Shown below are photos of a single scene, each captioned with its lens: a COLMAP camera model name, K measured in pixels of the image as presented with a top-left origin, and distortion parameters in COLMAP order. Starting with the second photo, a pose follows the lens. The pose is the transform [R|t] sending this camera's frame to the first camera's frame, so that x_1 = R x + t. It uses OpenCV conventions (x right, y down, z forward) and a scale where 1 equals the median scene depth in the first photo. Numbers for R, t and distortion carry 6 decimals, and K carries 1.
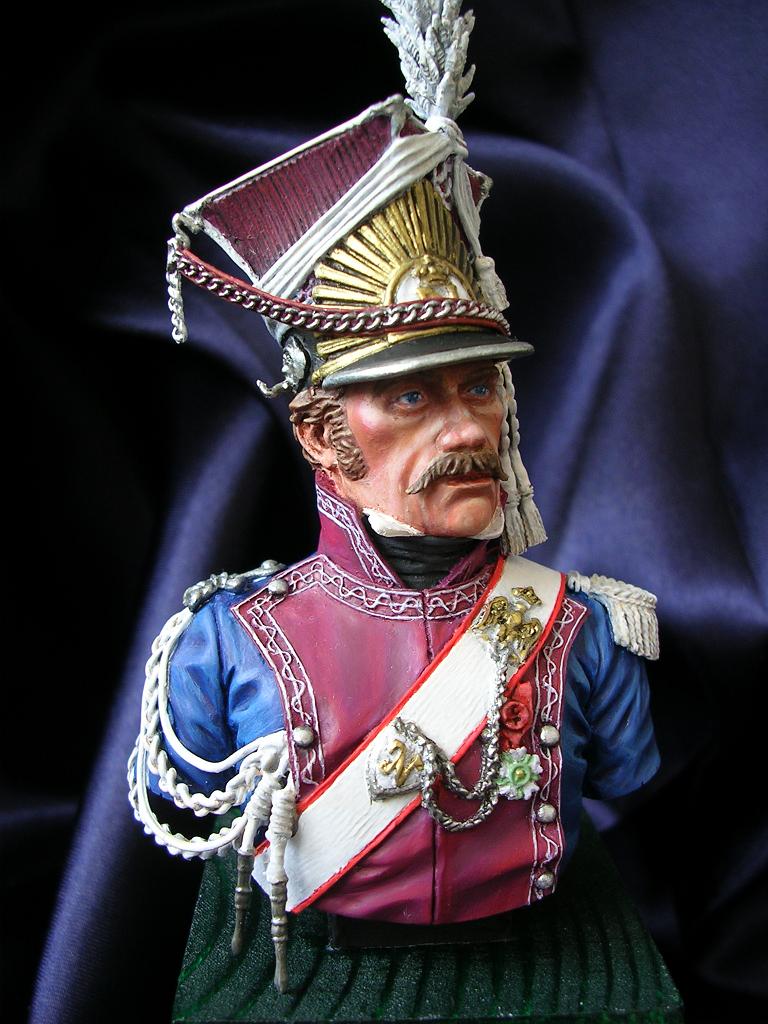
lens RADIAL K [[1126.4, 0, 384.0], [0, 1126.4, 512.0], [0, 0, 1]] dist [-0.191830, 0.113648]
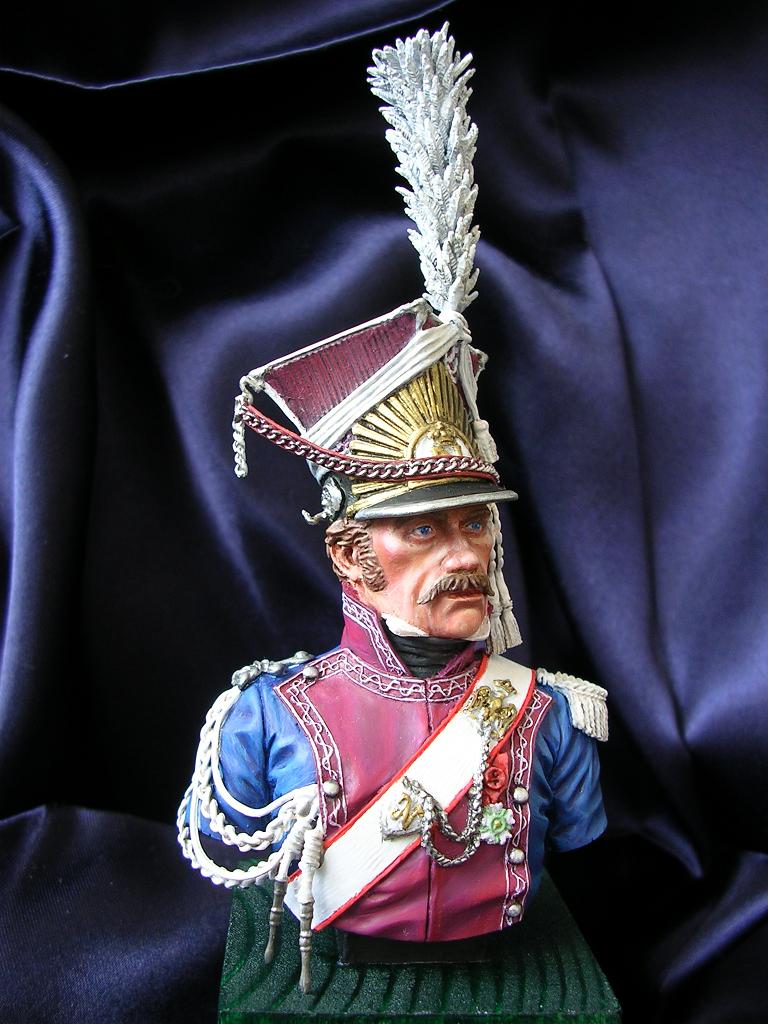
lens RADIAL K [[1126.4, 0, 384.0], [0, 1126.4, 512.0], [0, 0, 1]] dist [-0.191830, 0.113648]
pose [[0.998629, 0.040930, 0.032639, -0.063531], [-0.037870, 0.995273, -0.089425, -0.003864], [-0.036145, 0.088066, 0.995459, -0.295016]]
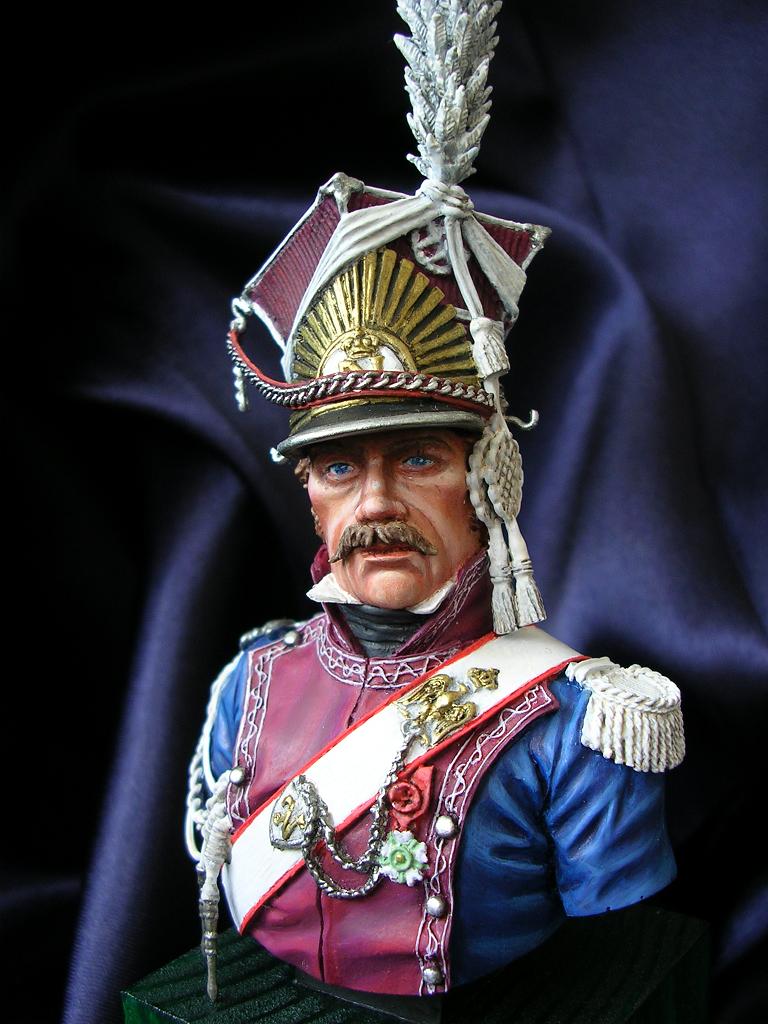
lens RADIAL K [[1126.4, 0, 384.0], [0, 1126.4, 512.0], [0, 0, 1]] dist [-0.191830, 0.113648]
pose [[0.776519, 0.044026, -0.628554, 0.682773], [-0.056538, 0.998400, 0.000084, -0.062754], [0.627553, 0.035472, 0.777766, 0.222507]]
